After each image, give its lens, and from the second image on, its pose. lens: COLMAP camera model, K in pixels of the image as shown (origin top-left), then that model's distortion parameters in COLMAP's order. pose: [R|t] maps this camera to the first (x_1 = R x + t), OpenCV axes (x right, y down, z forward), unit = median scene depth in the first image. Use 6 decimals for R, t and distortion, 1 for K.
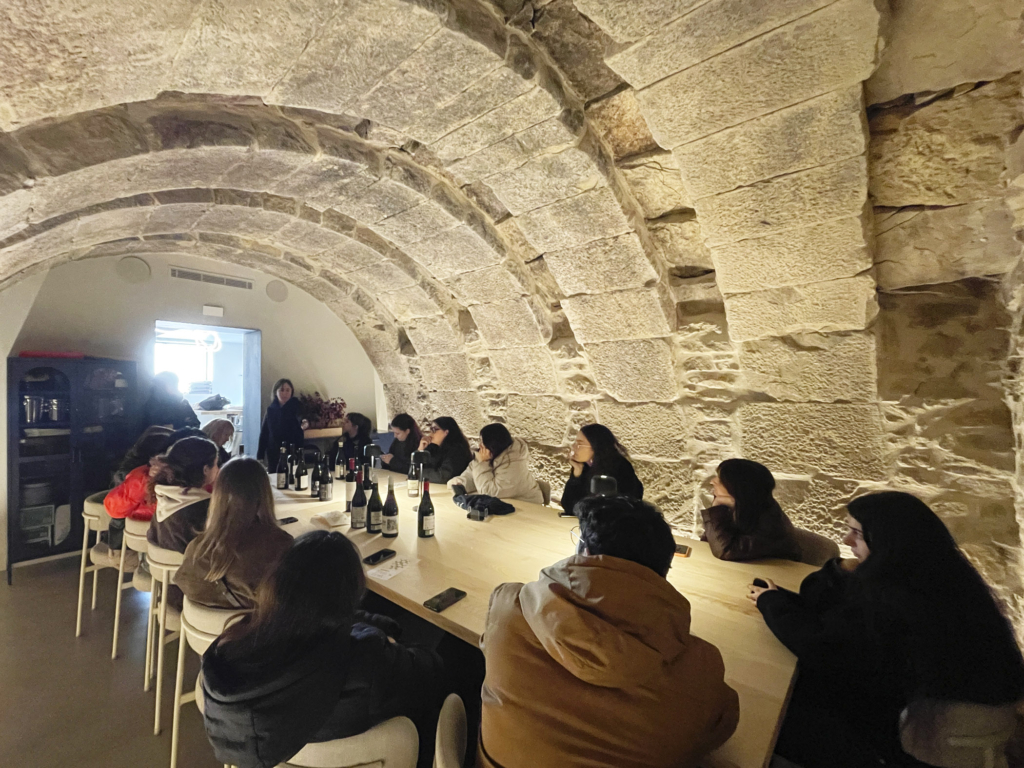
lens RADIAL K [[413.3, 0, 510.5], [0, 413.3, 378.6], [0, 0, 1]] dist [0.000319, 0.000016]
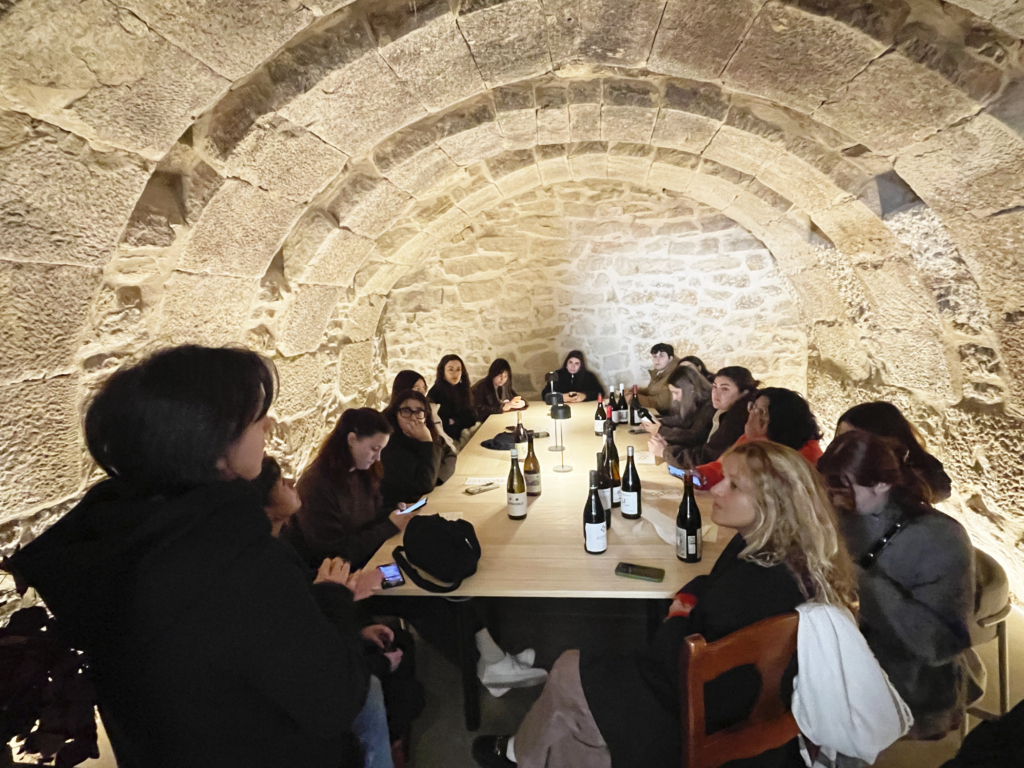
lens RADIAL K [[534.6, 0, 510.8], [0, 534.6, 385.2], [0, 0, 1]] dist [-0.000228, -0.000015]
pose [[-0.511141, -0.104025, 0.853179, -0.998178], [0.016097, 0.991316, 0.130512, -0.022379], [-0.859346, 0.080444, -0.505027, 1.310342]]
